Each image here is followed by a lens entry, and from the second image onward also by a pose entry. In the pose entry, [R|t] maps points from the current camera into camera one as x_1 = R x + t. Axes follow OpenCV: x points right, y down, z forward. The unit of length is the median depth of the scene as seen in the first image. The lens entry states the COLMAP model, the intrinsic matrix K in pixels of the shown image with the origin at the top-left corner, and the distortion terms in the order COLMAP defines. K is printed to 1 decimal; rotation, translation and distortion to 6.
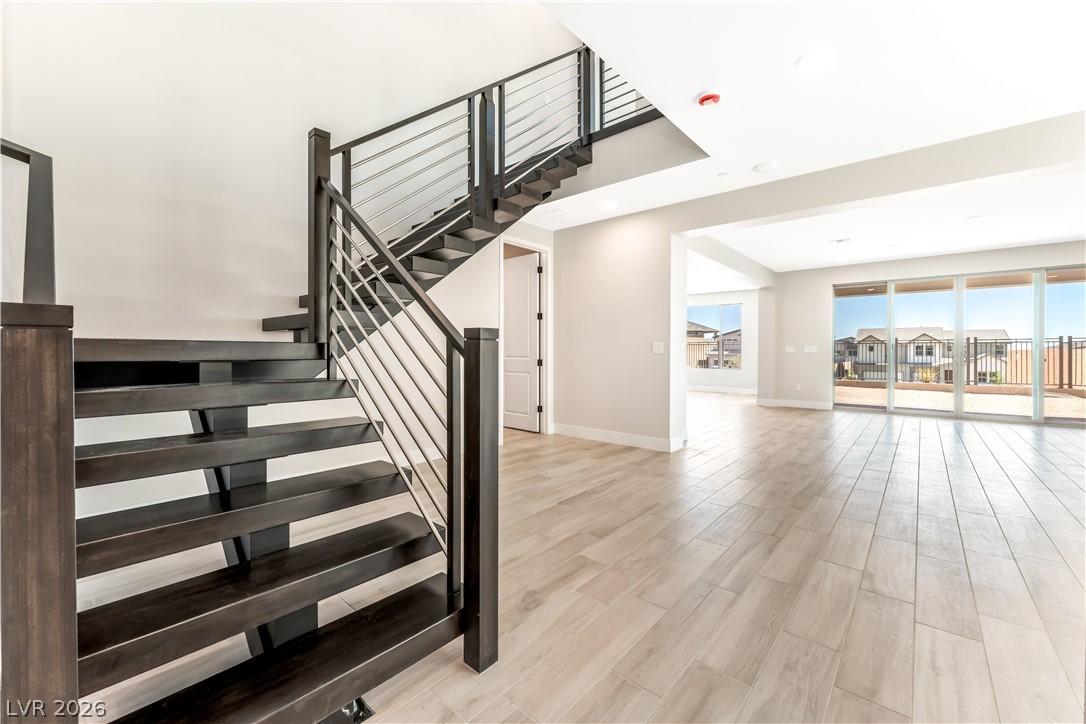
lens RADIAL K [[439.8, 0, 534.7], [0, 439.8, 356.9], [0, 0, 1]] dist [-0.006666, 0.000079]
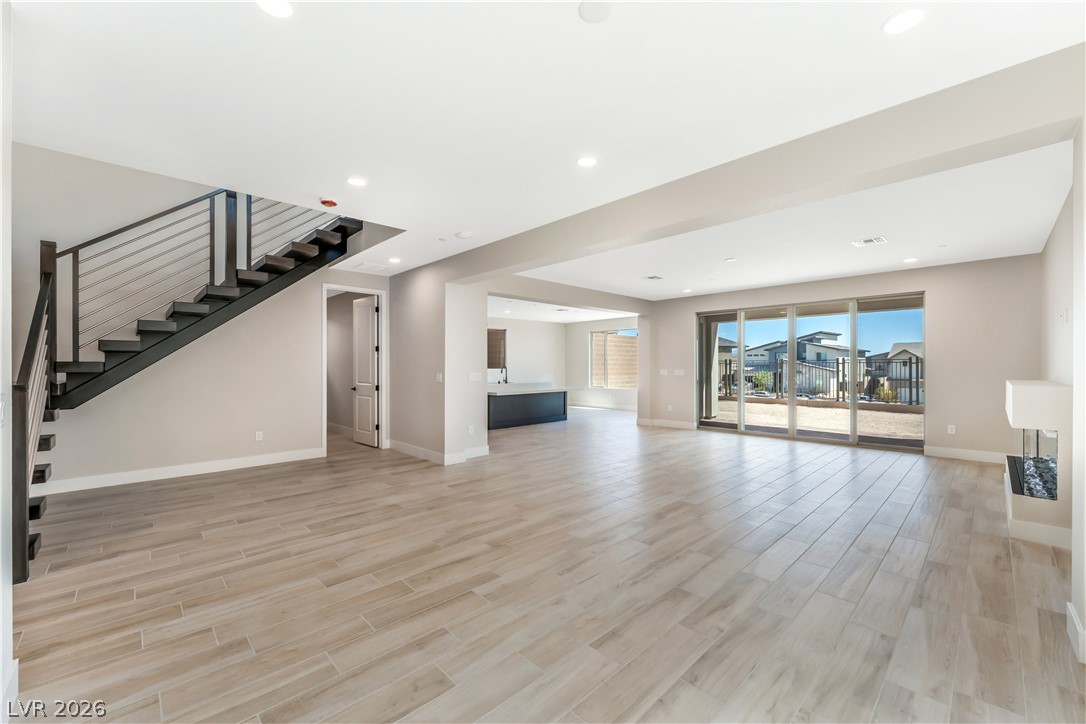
lens RADIAL K [[439.8, 0, 536.7], [0, 439.8, 362.6], [0, 0, 1]] dist [-0.006666, 0.000079]
pose [[0.996577, -0.004618, -0.082543, 0.778772], [0.002791, 0.999749, -0.022239, -0.039966], [0.082625, 0.021933, 0.996339, -0.201716]]
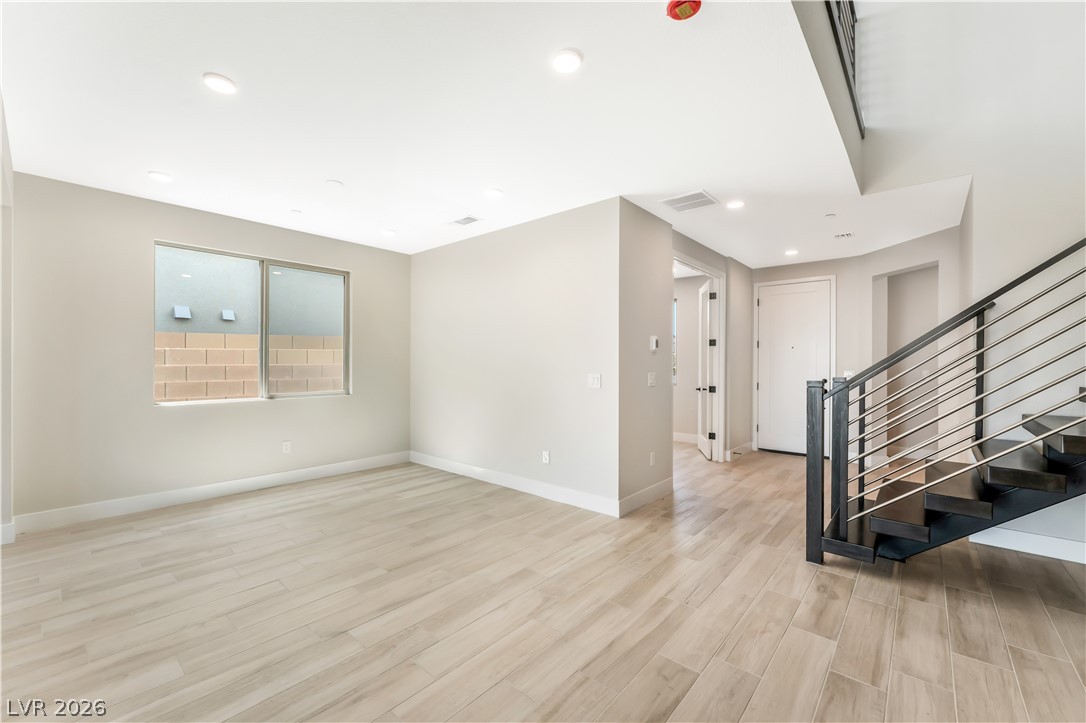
lens RADIAL K [[439.8, 0, 543.0], [0, 439.8, 363.5], [0, 0, 1]] dist [-0.006666, 0.000079]
pose [[-0.999853, -0.005304, -0.016280, 0.408608], [-0.005552, 0.999868, 0.015255, -0.060034], [0.016197, 0.015343, -0.999751, 1.090673]]
